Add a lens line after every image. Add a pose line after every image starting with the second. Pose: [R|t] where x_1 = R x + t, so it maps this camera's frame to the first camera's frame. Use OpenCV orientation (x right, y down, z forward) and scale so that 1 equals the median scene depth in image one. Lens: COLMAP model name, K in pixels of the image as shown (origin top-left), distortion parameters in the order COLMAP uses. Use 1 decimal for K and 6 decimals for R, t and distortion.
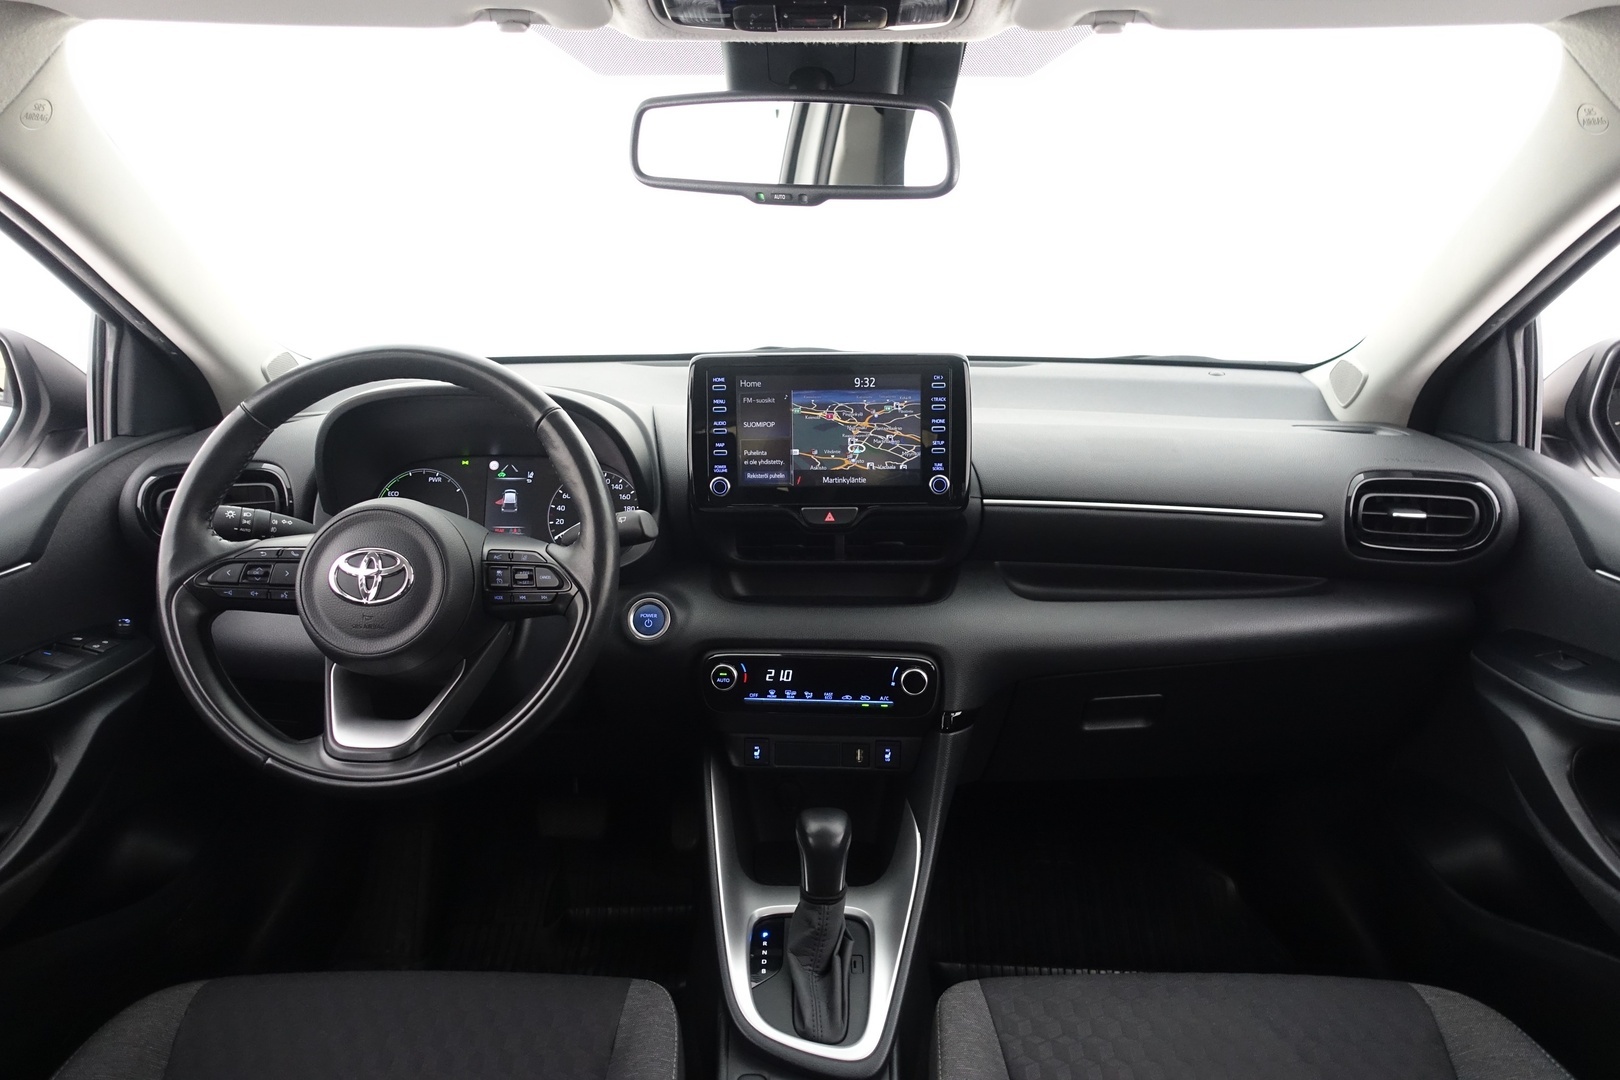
lens RADIAL K [[1097.8, 0, 803.7], [0, 1097.8, 538.8], [0, 0, 1]] dist [0.012179, 0.000794]
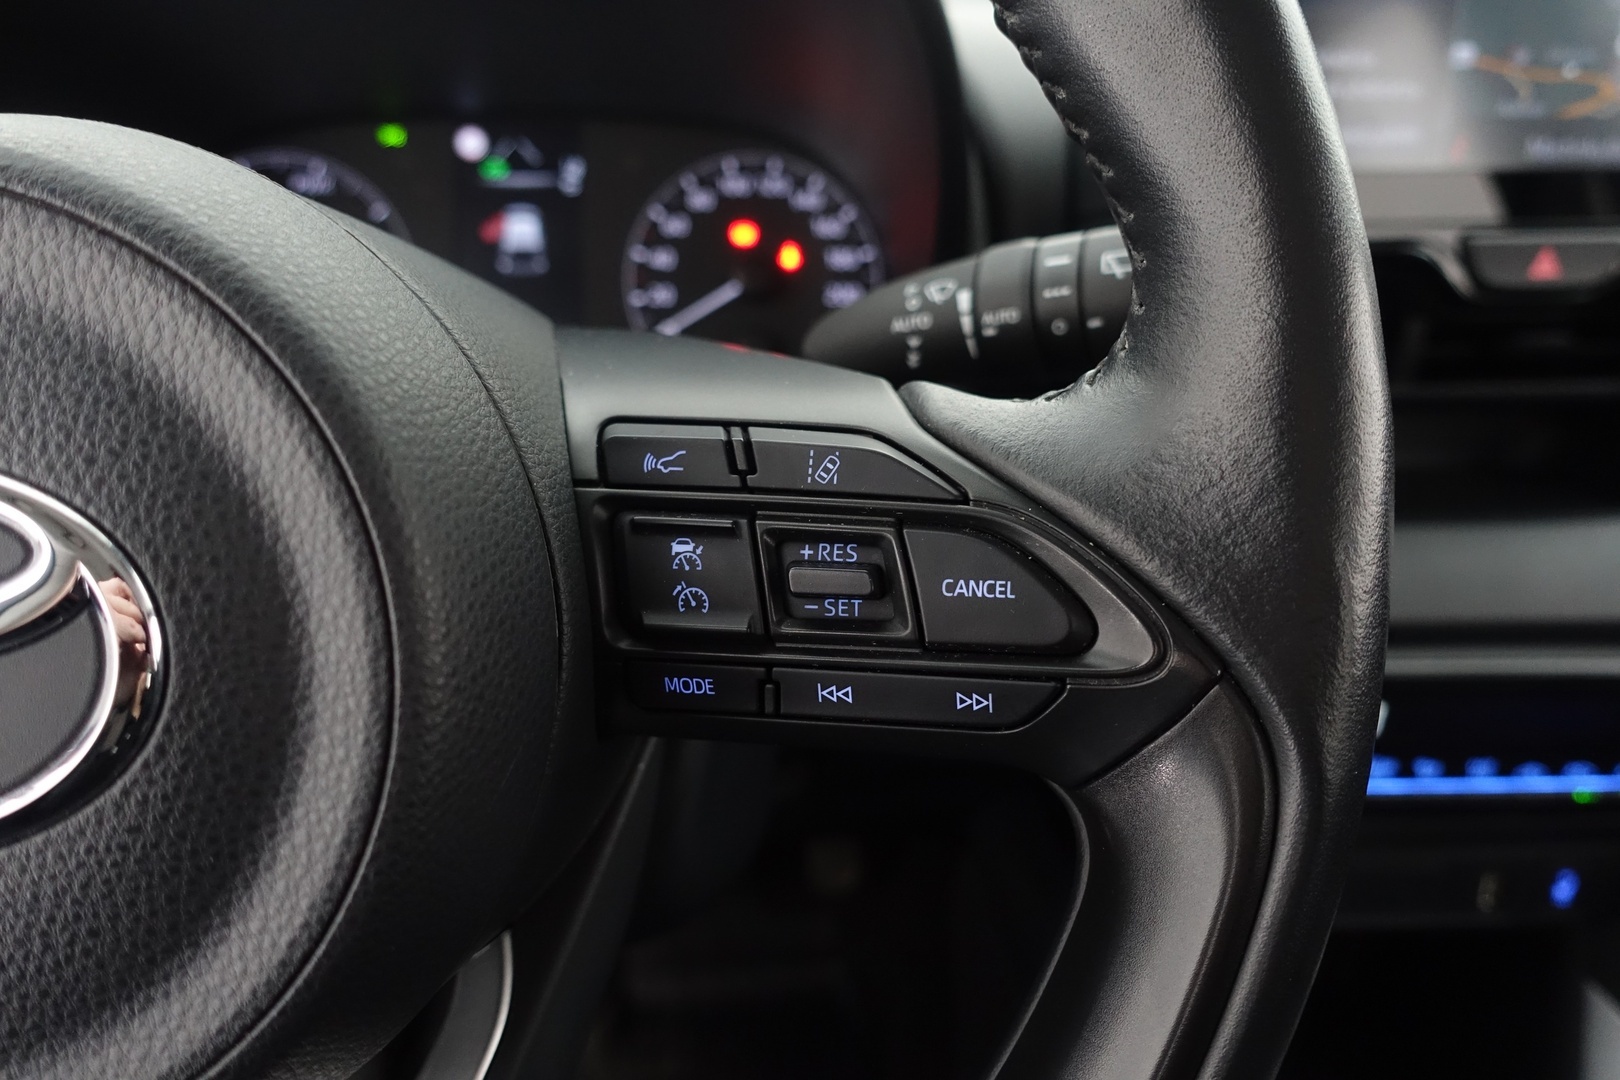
lens RADIAL K [[1097.8, 0, 816.5], [0, 1097.8, 534.9], [0, 0, 1]] dist [0.012179, 0.000794]
pose [[0.996842, -0.027062, 0.074651, -0.216797], [0.012788, 0.982573, 0.185437, -0.004408], [-0.078368, -0.183897, 0.979816, 0.661546]]
